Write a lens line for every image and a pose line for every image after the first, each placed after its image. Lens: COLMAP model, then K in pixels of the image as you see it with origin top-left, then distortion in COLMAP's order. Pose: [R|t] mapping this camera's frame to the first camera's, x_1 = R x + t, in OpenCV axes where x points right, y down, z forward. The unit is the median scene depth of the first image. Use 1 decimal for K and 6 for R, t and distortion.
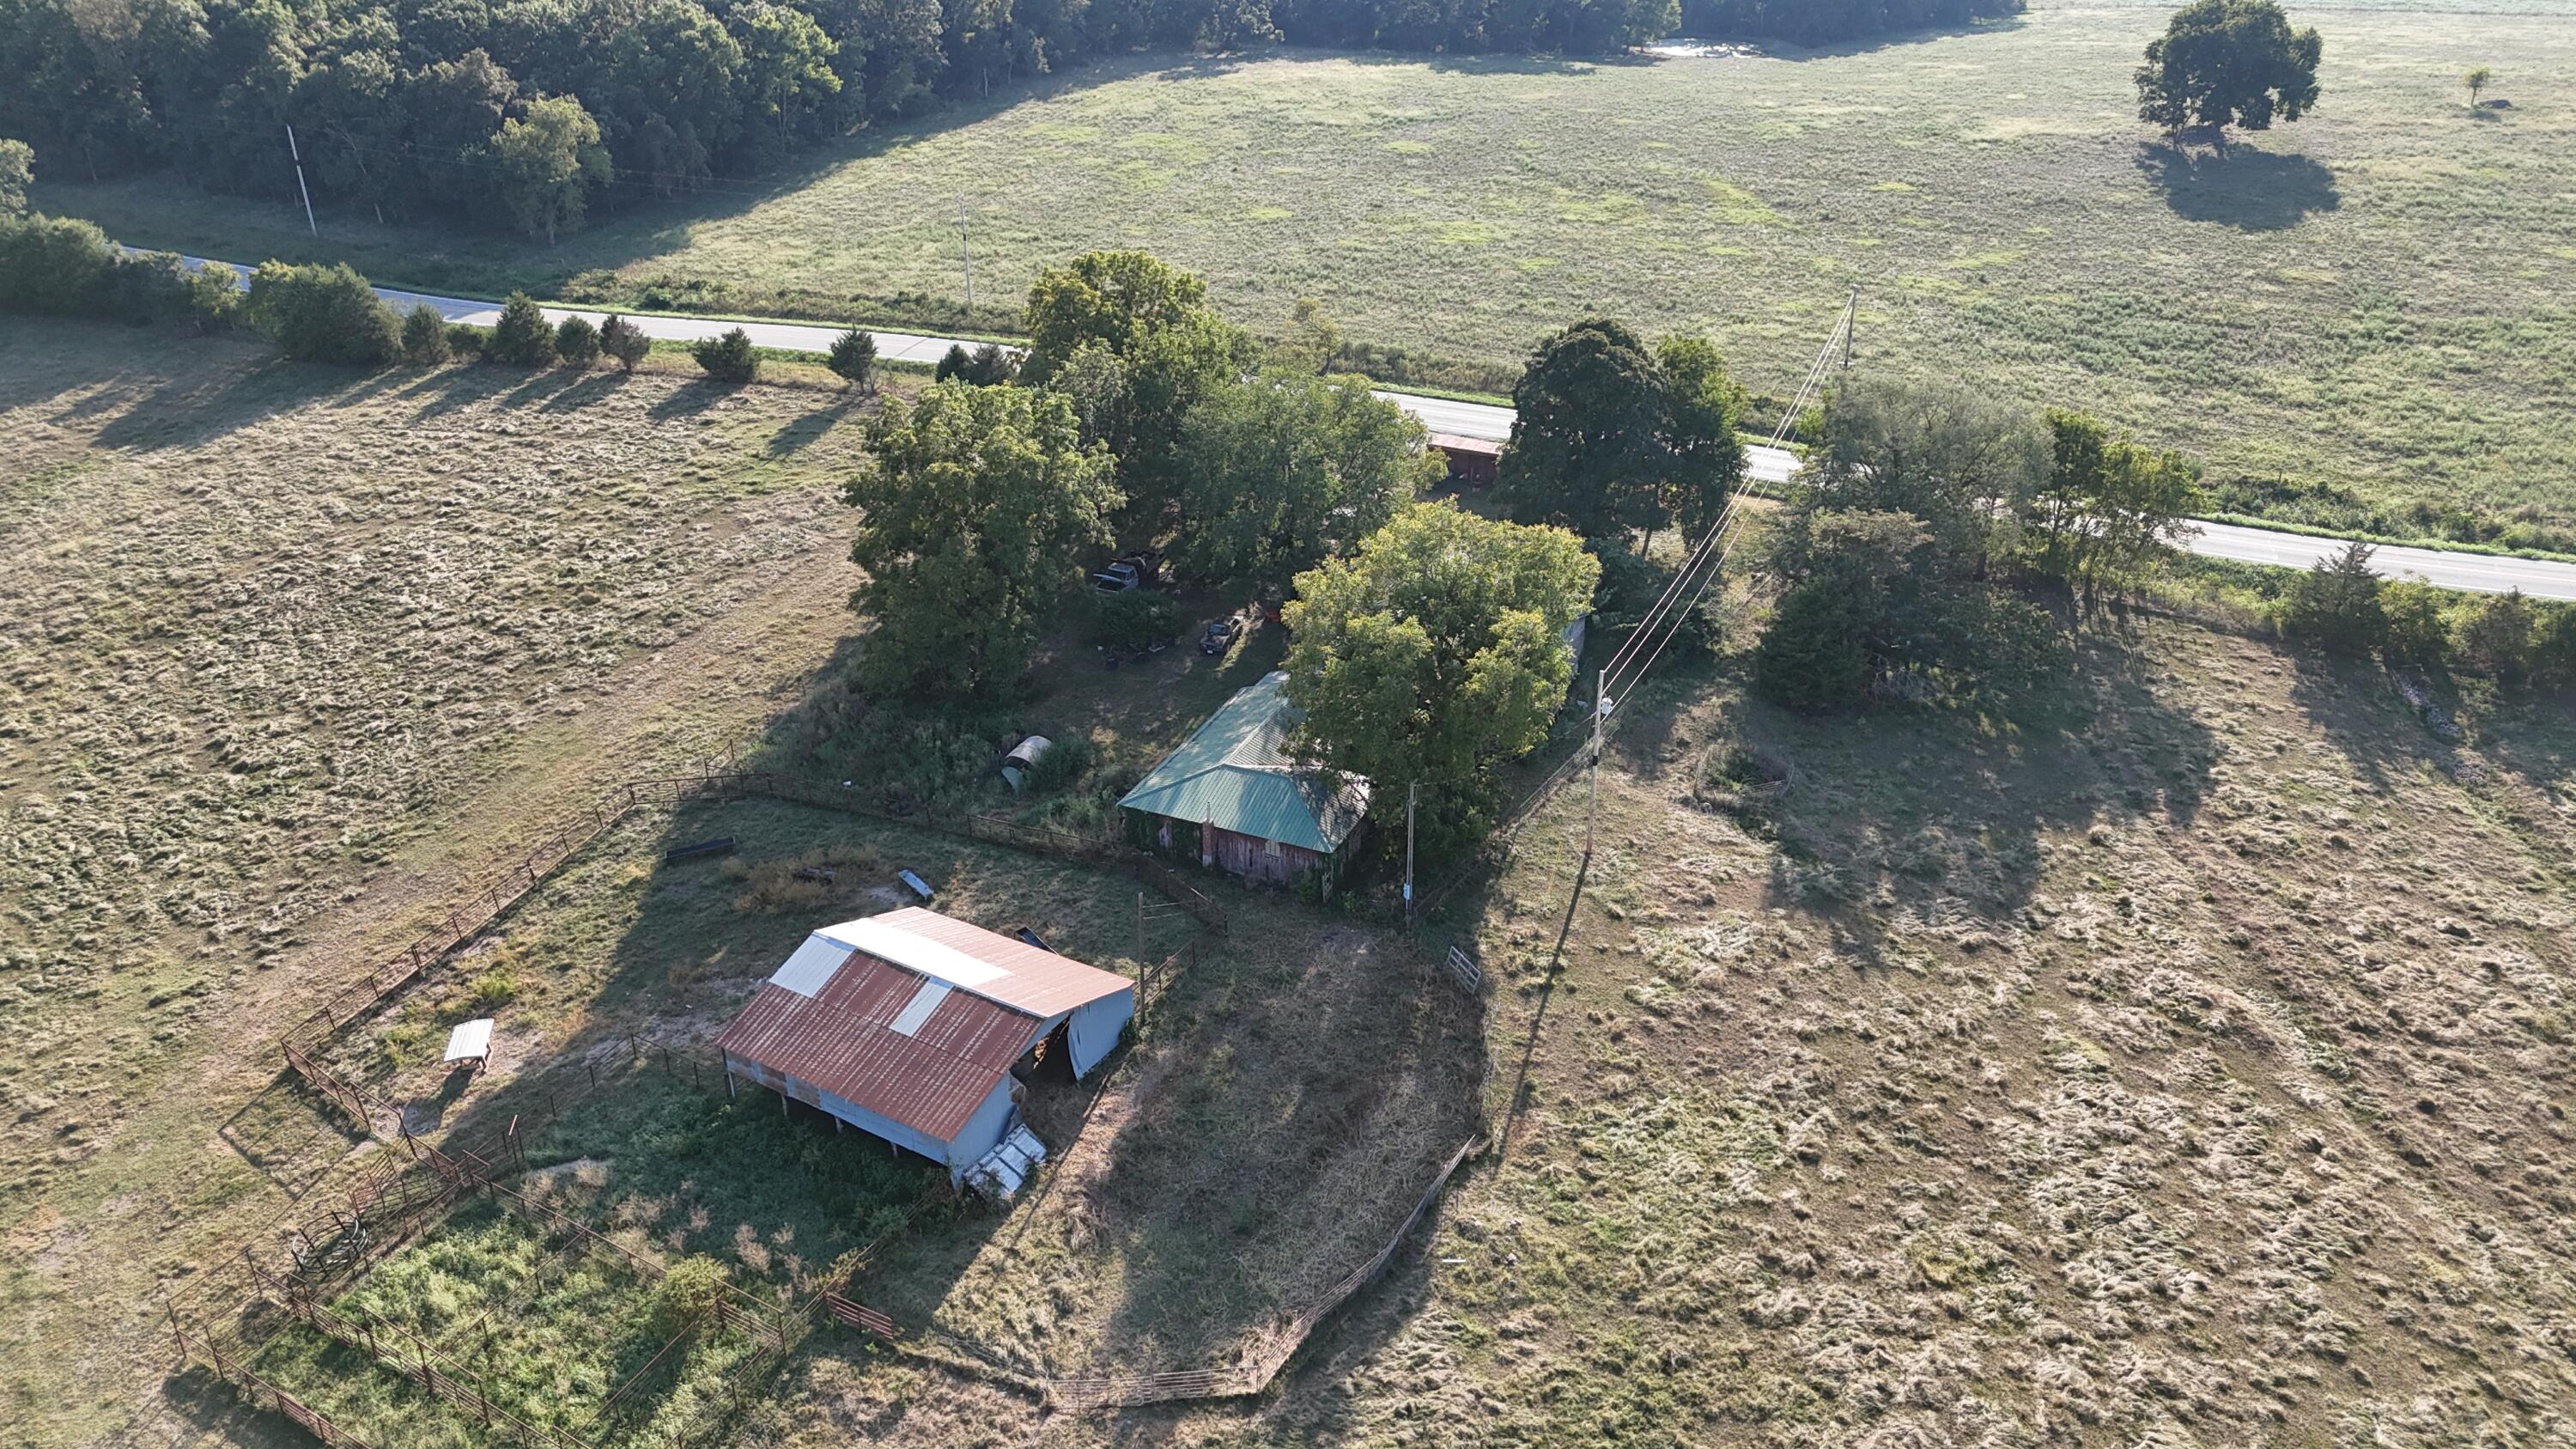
lens RADIAL K [[1912.6, 0, 1287.1], [0, 1912.6, 680.1], [0, 0, 1]] dist [0.088516, -0.115517]
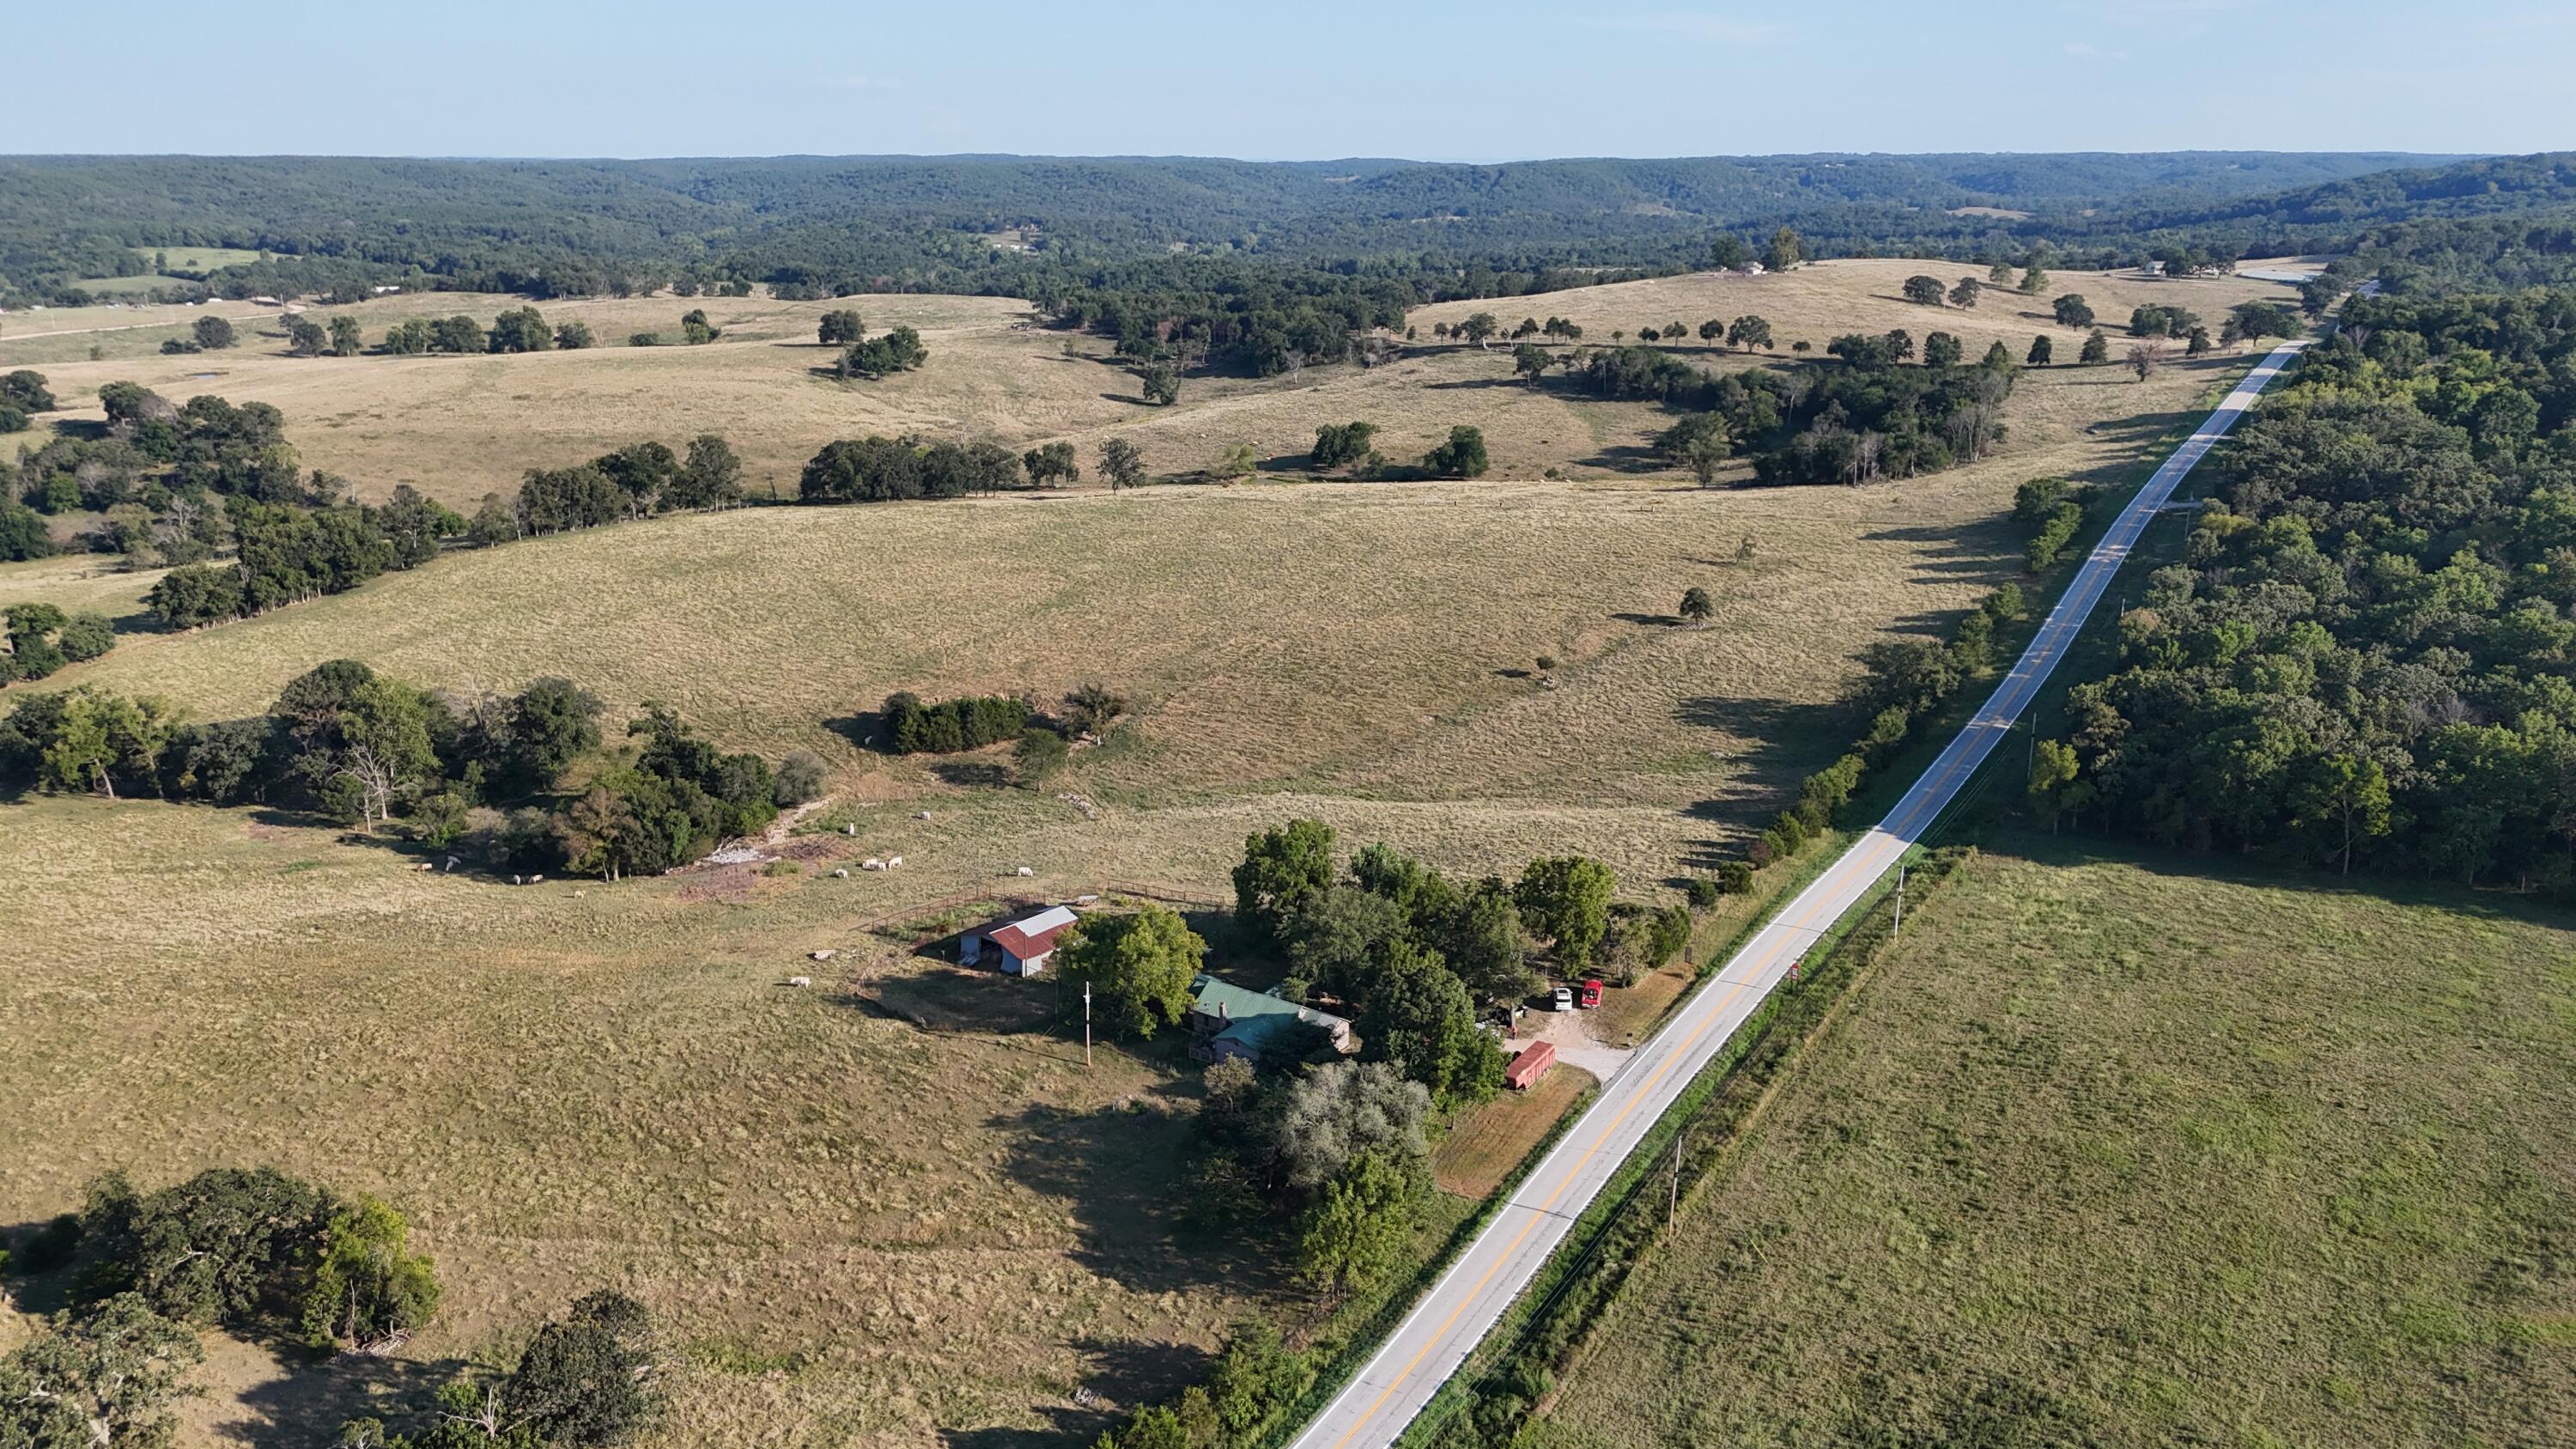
lens RADIAL K [[1912.6, 0, 1287.1], [0, 1912.6, 680.1], [0, 0, 1]] dist [0.088516, -0.115517]
pose [[-0.180761, 0.255309, -0.949812, 2.318041], [-0.423135, 0.851591, 0.309435, -1.181363], [0.887853, 0.457832, -0.045904, 1.199000]]
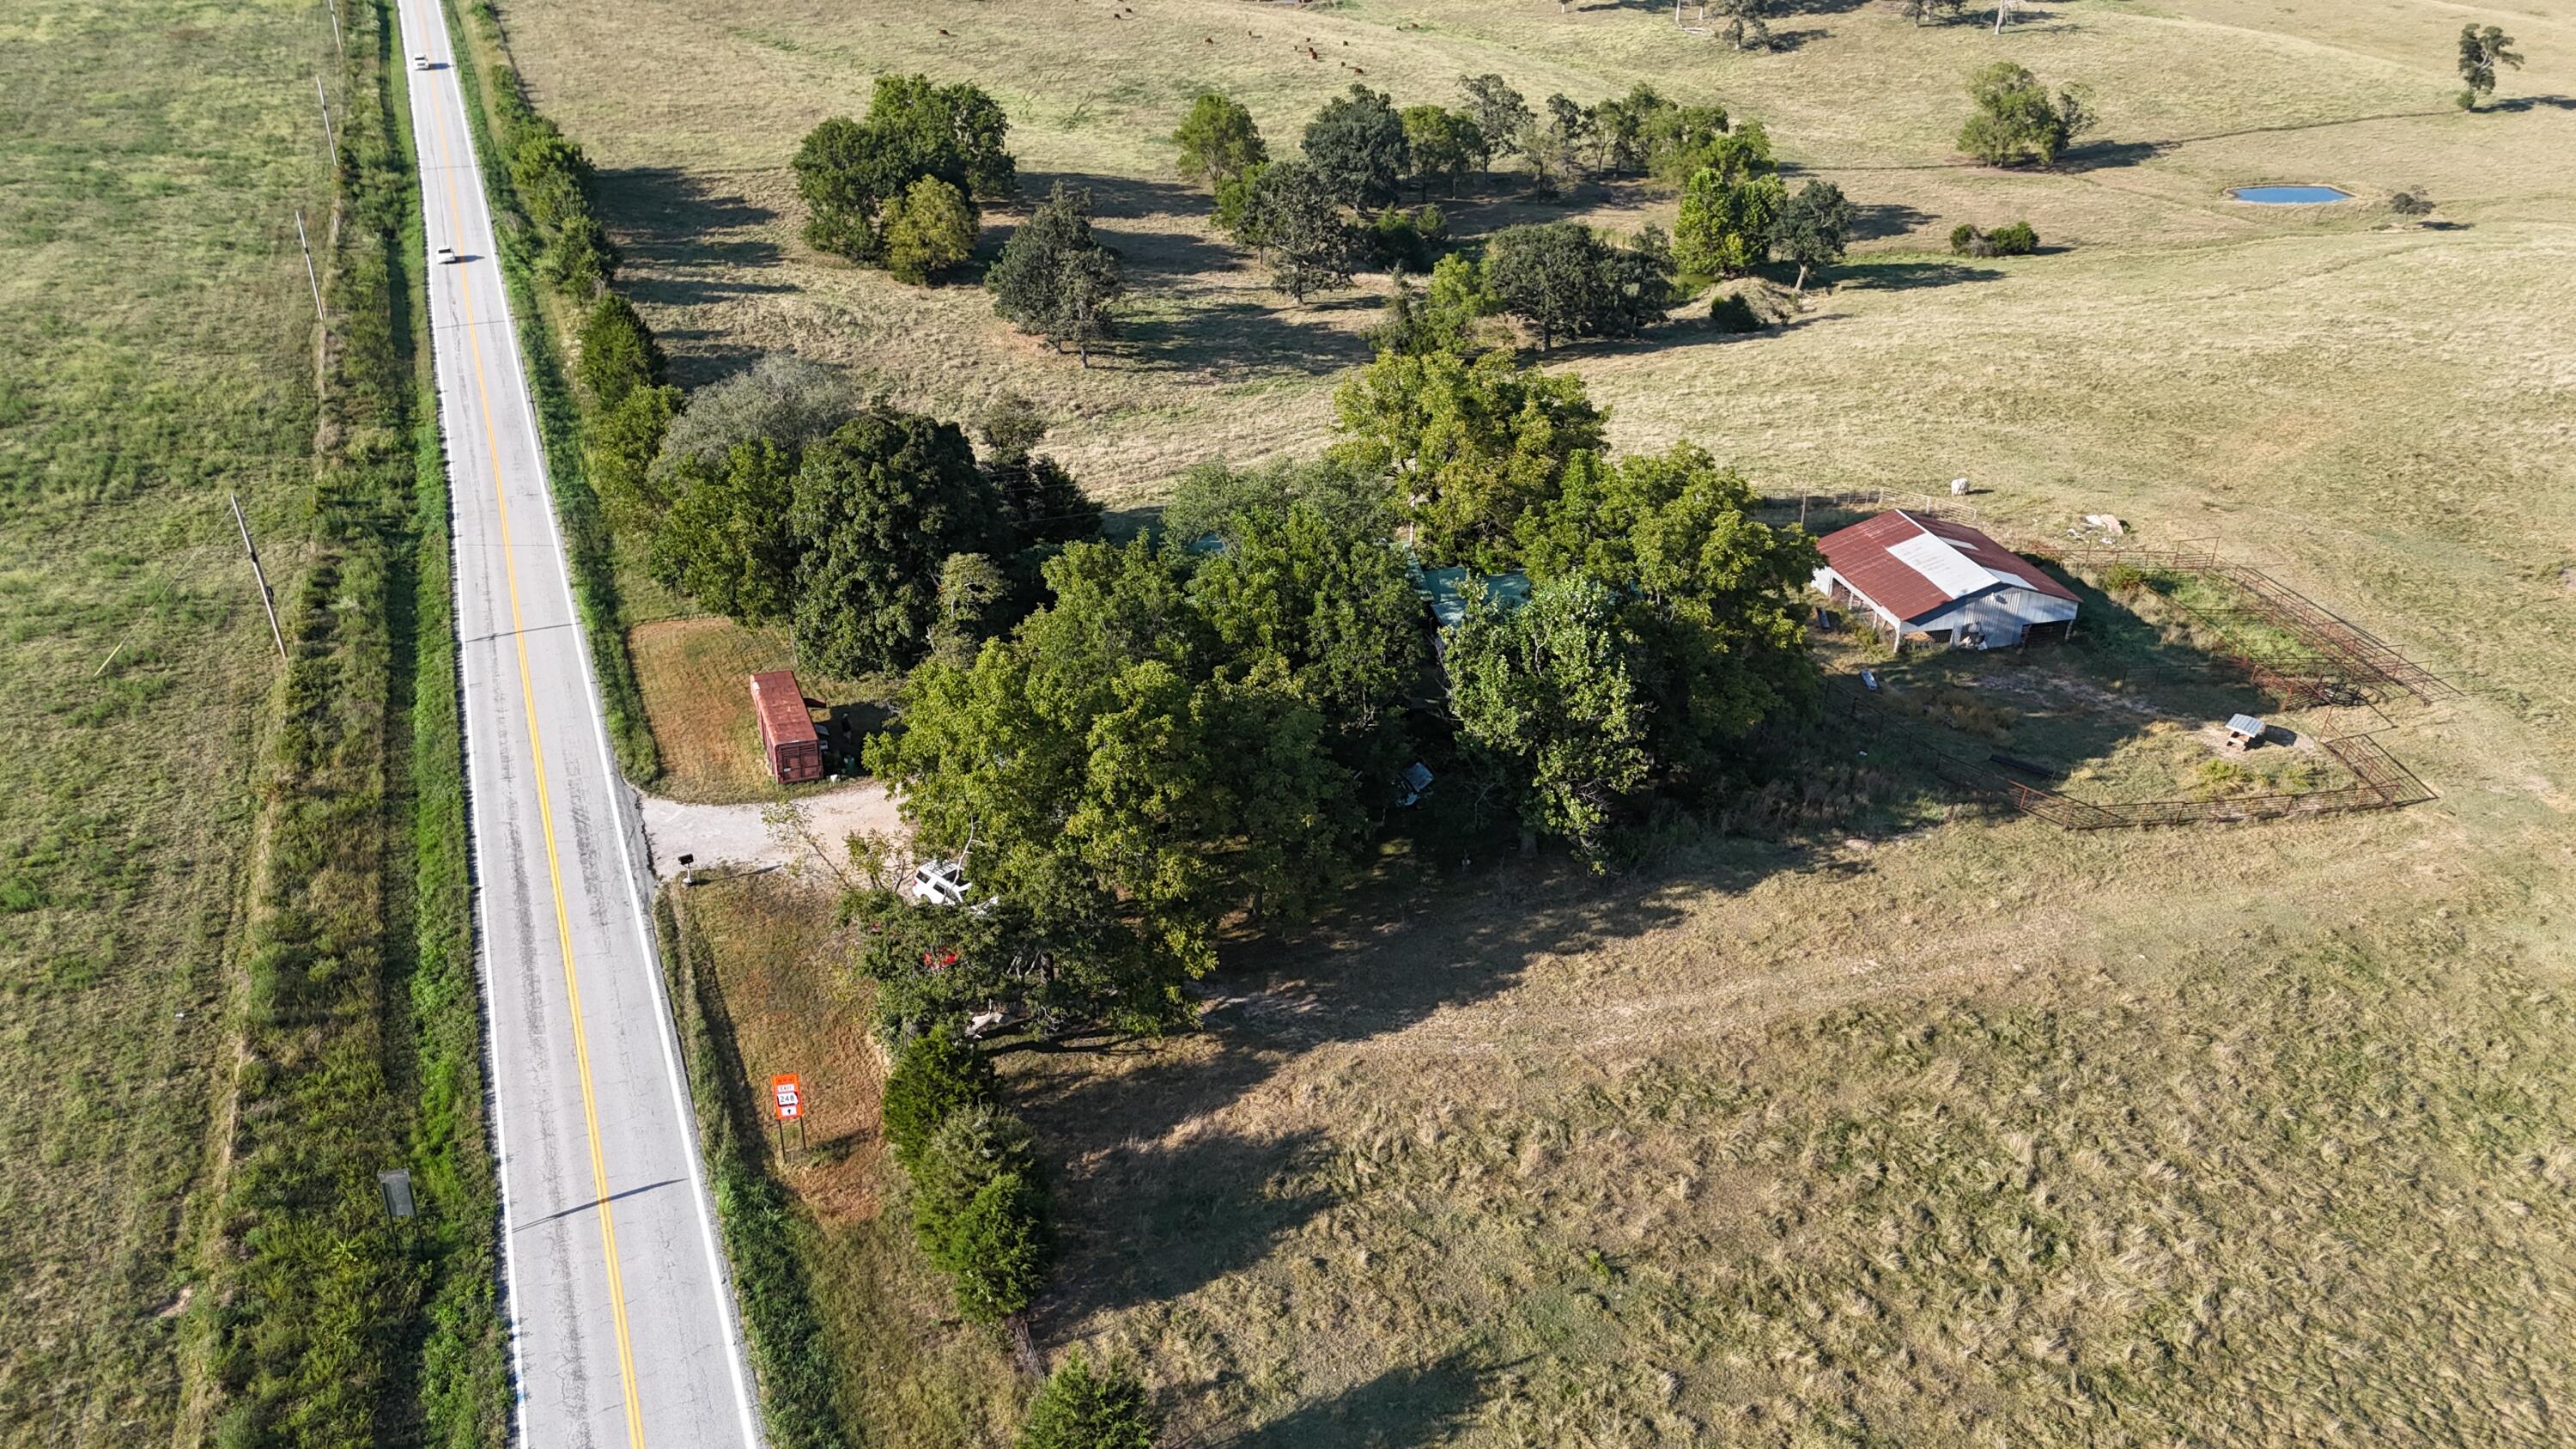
lens RADIAL K [[1912.6, 0, 1287.1], [0, 1912.6, 680.1], [0, 0, 1]] dist [0.088516, -0.115517]
pose [[-0.697781, -0.313096, 0.644261, -0.742585], [0.298202, 0.690801, 0.658688, -0.852297], [-0.651289, 0.651740, -0.388662, 1.793044]]
